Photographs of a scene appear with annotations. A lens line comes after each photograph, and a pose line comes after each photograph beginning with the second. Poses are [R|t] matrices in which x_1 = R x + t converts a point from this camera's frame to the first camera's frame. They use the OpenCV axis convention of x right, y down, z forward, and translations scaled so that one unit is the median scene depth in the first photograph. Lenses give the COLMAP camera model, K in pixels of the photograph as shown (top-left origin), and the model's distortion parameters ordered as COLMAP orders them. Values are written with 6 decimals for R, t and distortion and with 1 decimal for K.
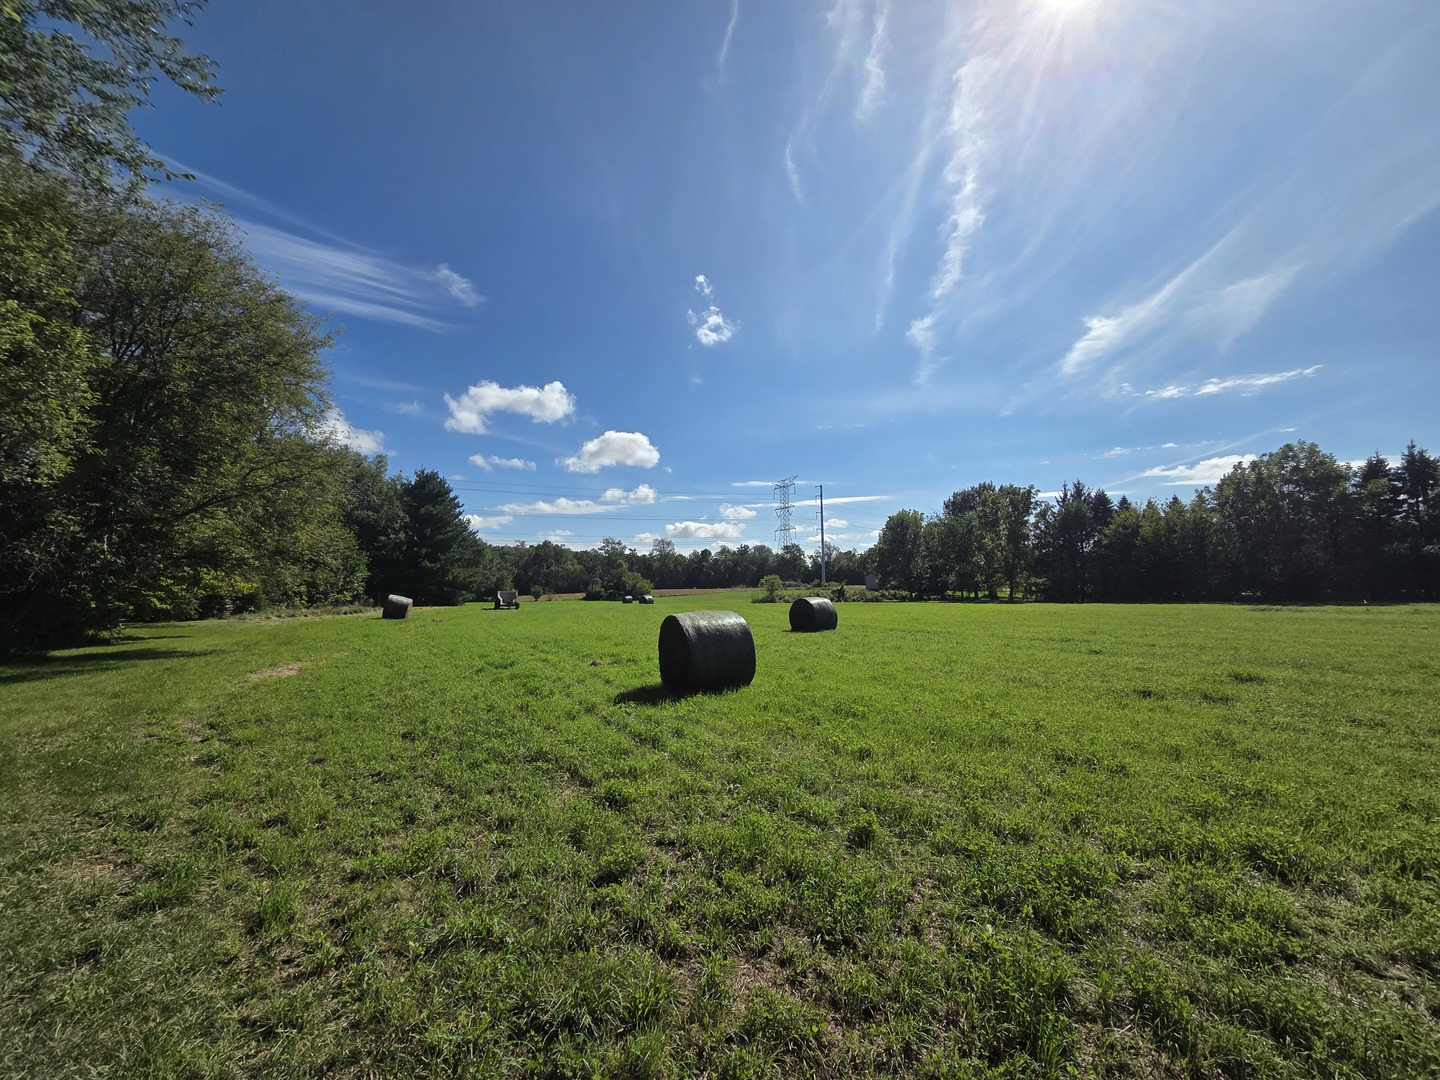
lens RADIAL K [[593.6, 0, 705.3], [0, 593.6, 543.2], [0, 0, 1]] dist [-0.007348, 0.001450]
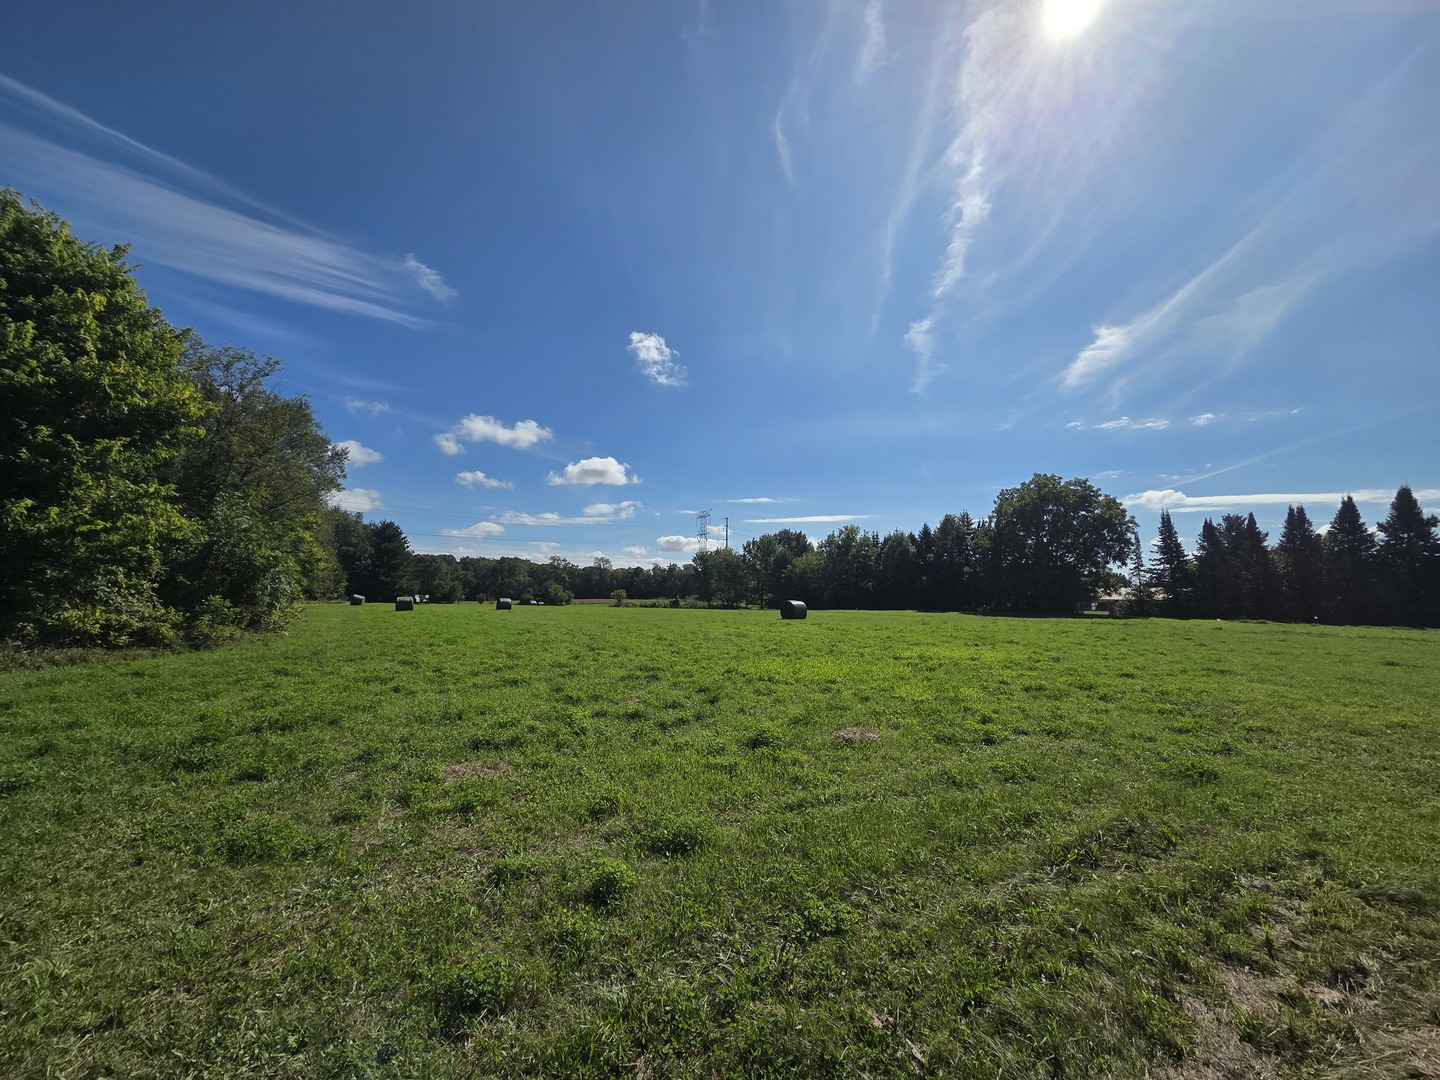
lens RADIAL K [[593.6, 0, 712.0], [0, 593.6, 536.2], [0, 0, 1]] dist [-0.007348, 0.001450]
pose [[0.999550, 0.018566, 0.023569, 0.036018], [-0.017715, 0.999201, -0.035837, -0.000506], [-0.024215, 0.035403, 0.999080, 0.146227]]
